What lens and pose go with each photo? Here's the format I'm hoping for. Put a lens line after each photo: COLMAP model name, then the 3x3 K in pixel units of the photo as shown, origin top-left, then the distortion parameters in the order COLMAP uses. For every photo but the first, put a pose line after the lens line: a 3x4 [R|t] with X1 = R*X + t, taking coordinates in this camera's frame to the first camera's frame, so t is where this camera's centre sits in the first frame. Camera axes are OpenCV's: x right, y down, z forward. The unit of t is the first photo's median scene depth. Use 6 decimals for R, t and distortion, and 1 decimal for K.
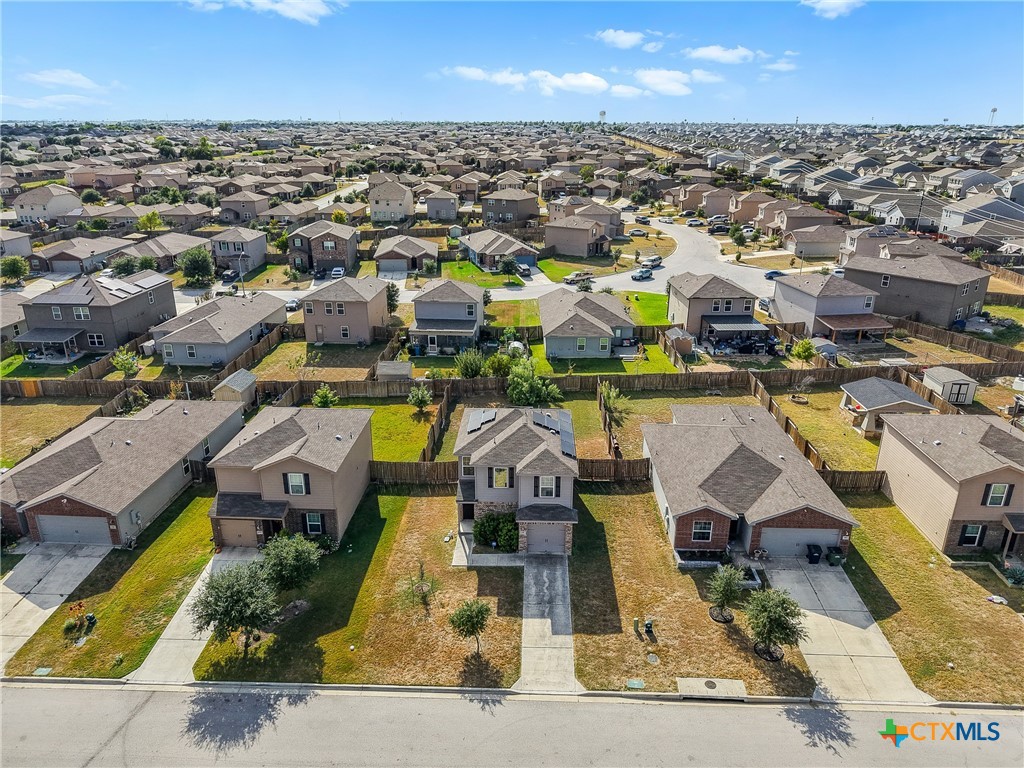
lens RADIAL K [[707.0, 0, 512.0], [0, 707.0, 384.0], [0, 0, 1]] dist [0.000165, -0.002698]
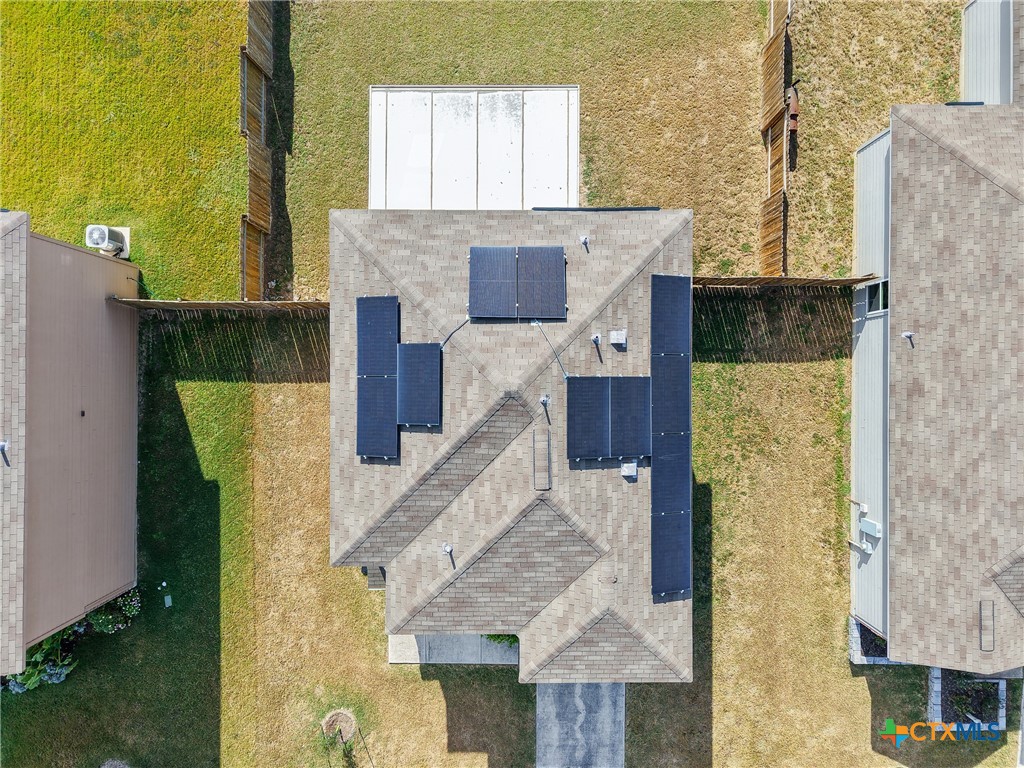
lens RADIAL K [[707.0, 0, 512.0], [0, 707.0, 384.0], [0, 0, 1]] dist [0.000165, -0.002698]
pose [[0.999418, -0.034112, -0.000756, 0.008202], [0.012181, 0.336008, 0.941780, -0.297022], [-0.031872, -0.941241, 0.336228, 1.122306]]
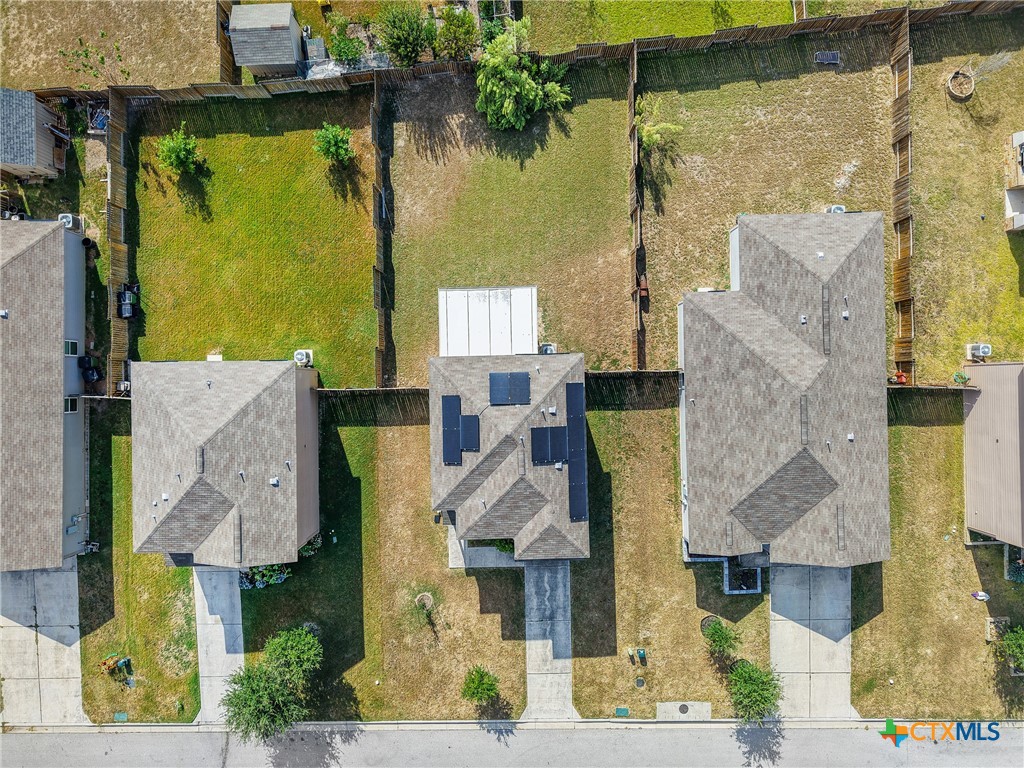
lens RADIAL K [[707.0, 0, 512.0], [0, 707.0, 384.0], [0, 0, 1]] dist [0.000165, -0.002698]
pose [[0.998292, -0.058350, 0.002811, 0.013589], [0.017258, 0.340562, 0.940064, -0.807722], [-0.055810, -0.938410, 0.340988, 0.998107]]
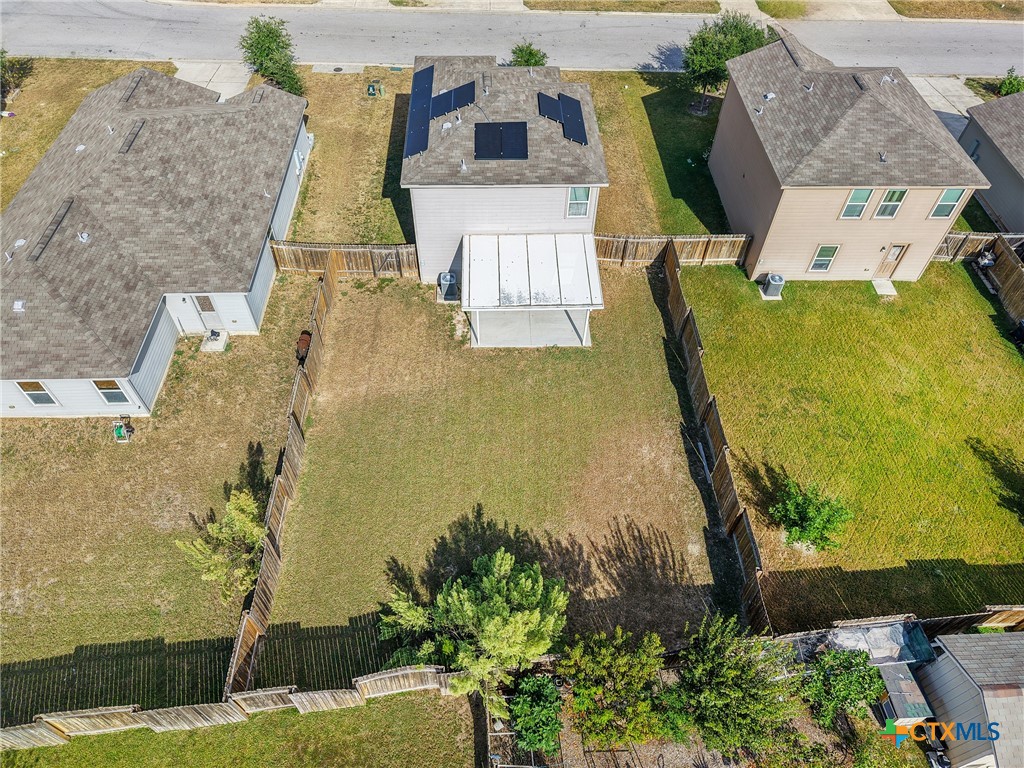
lens RADIAL K [[707.0, 0, 512.0], [0, 707.0, 384.0], [0, 0, 1]] dist [0.000165, -0.002698]
pose [[-0.997433, 0.039937, -0.059437, 0.053714], [-0.042166, 0.343308, 0.938276, -0.536139], [0.057877, 0.938374, -0.340742, 1.771495]]
